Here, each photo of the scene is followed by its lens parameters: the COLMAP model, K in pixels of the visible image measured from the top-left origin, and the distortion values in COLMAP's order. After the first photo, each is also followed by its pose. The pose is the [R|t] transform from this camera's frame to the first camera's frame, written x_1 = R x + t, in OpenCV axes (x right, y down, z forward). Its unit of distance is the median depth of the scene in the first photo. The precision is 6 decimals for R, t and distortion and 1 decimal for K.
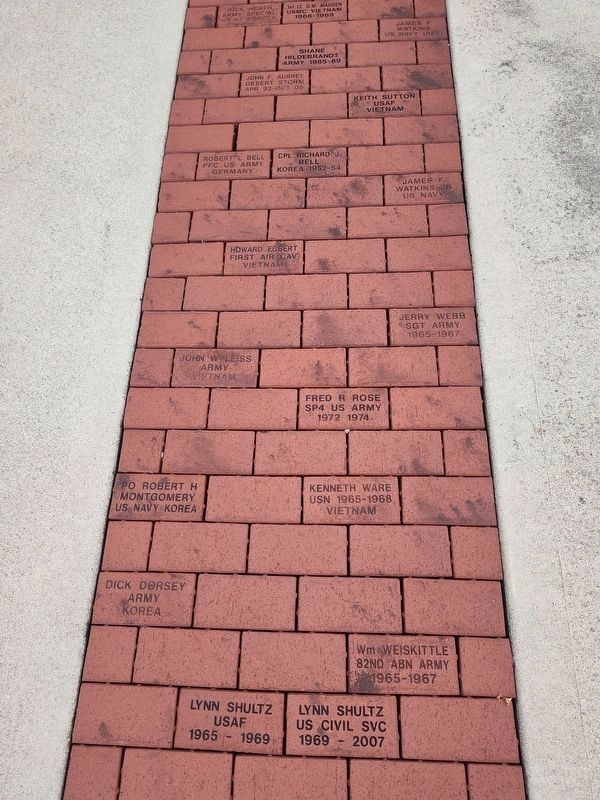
lens RADIAL K [[548.3, 0, 304.5], [0, 548.3, 400.6], [0, 0, 1]] dist [0.042367, -0.043110]
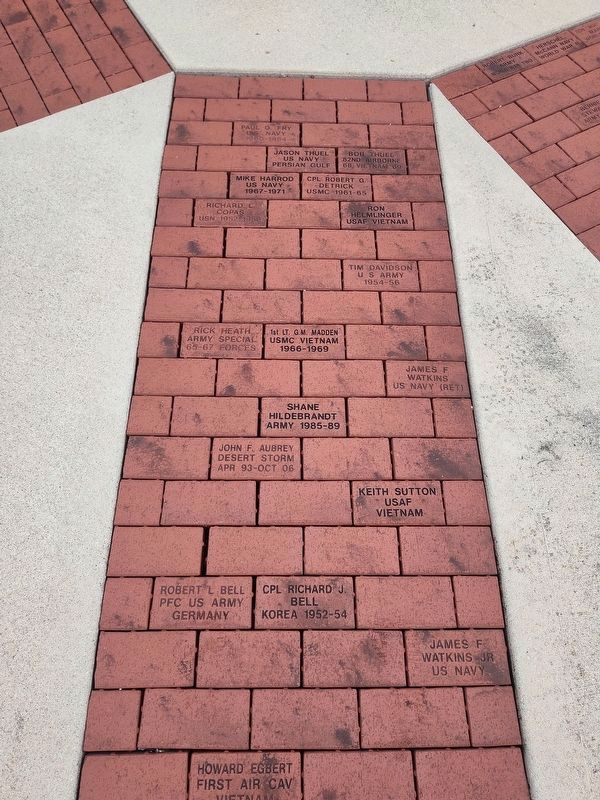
lens RADIAL K [[548.3, 0, 304.8], [0, 548.3, 400.0], [0, 0, 1]] dist [0.042367, -0.043110]
pose [[0.995107, 0.009711, 0.098327, -0.066635], [-0.006019, 0.999268, -0.037776, -0.668075], [-0.098622, 0.036999, 0.994437, 0.240716]]
